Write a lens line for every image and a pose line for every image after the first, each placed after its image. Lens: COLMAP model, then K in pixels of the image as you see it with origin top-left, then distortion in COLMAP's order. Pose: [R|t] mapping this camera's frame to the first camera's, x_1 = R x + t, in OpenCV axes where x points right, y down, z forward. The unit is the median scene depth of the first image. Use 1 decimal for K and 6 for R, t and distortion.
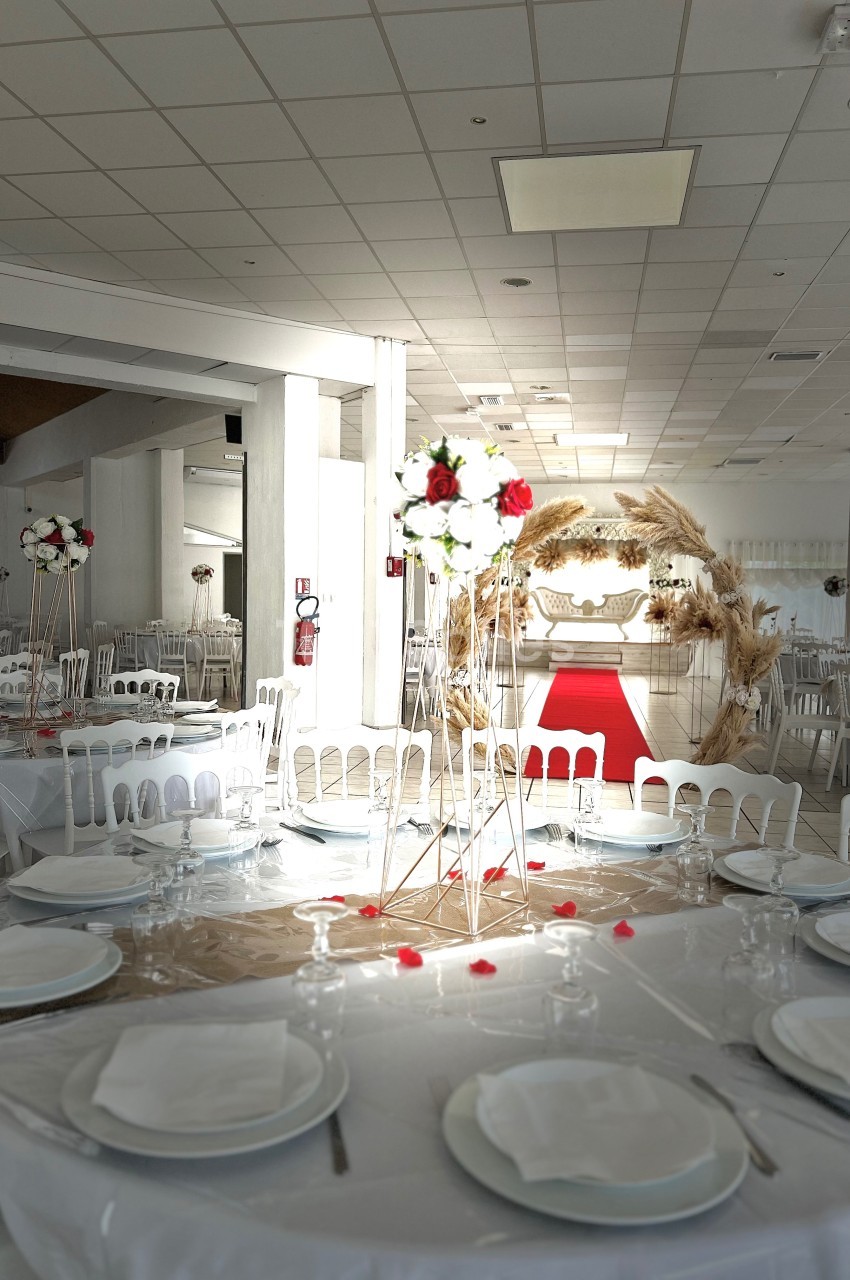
lens RADIAL K [[972.3, 0, 424.5], [0, 972.3, 648.3], [0, 0, 1]] dist [0.047718, -0.005305]
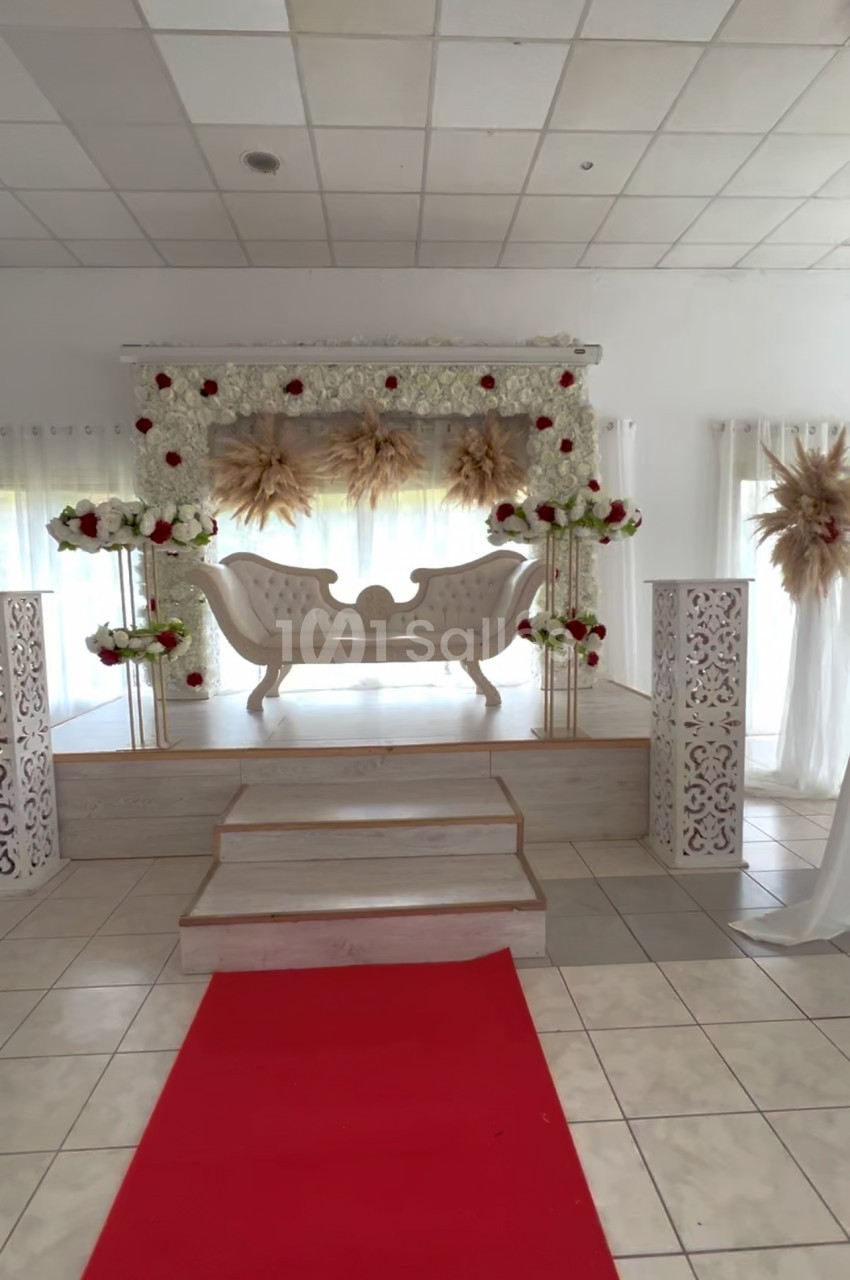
lens RADIAL K [[674.7, 0, 421.2], [0, 674.7, 648.8], [0, 0, 1]] dist [0.001369, -0.000003]
pose [[0.973781, -0.060662, 0.219250, 0.130290], [0.049438, 0.997188, 0.056327, -0.040644], [-0.222050, -0.044011, 0.974042, 0.760471]]
